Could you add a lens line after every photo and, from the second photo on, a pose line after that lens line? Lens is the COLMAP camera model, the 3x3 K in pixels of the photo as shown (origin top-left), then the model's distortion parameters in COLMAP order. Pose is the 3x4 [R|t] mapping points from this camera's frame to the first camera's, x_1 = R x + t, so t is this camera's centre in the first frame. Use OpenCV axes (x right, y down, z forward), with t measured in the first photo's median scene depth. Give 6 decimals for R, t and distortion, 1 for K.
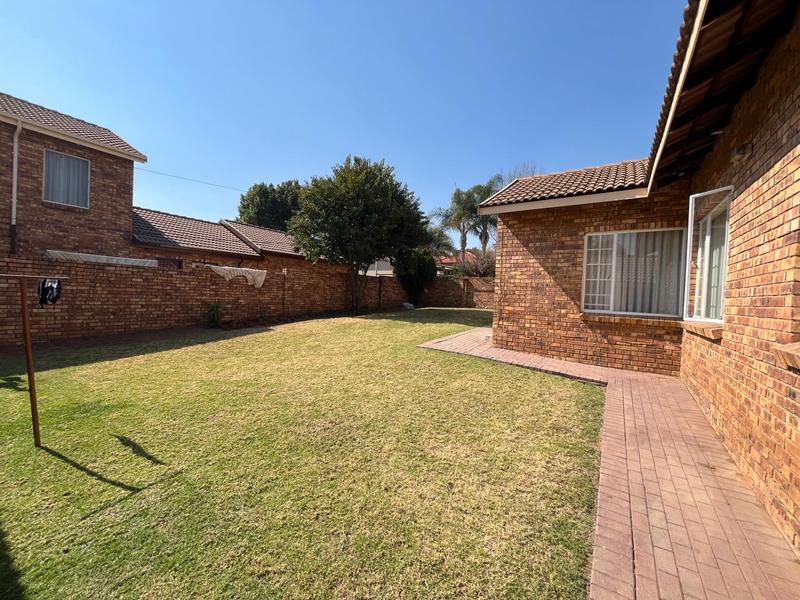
lens RADIAL K [[322.0, 0, 399.2], [0, 322.0, 298.6], [0, 0, 1]] dist [-0.001933, -0.000283]
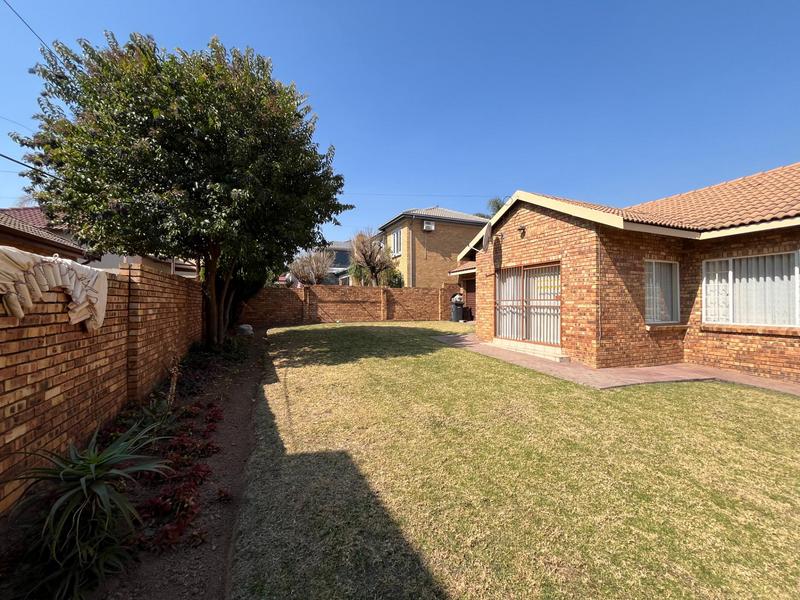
lens RADIAL K [[322.0, 0, 399.9], [0, 322.0, 300.4], [0, 0, 1]] dist [-0.001933, -0.000283]
pose [[0.546441, -0.031804, 0.836893, -0.854961], [0.033851, 0.999301, 0.015874, -0.088624], [-0.836813, 0.019656, 0.547136, 1.015853]]
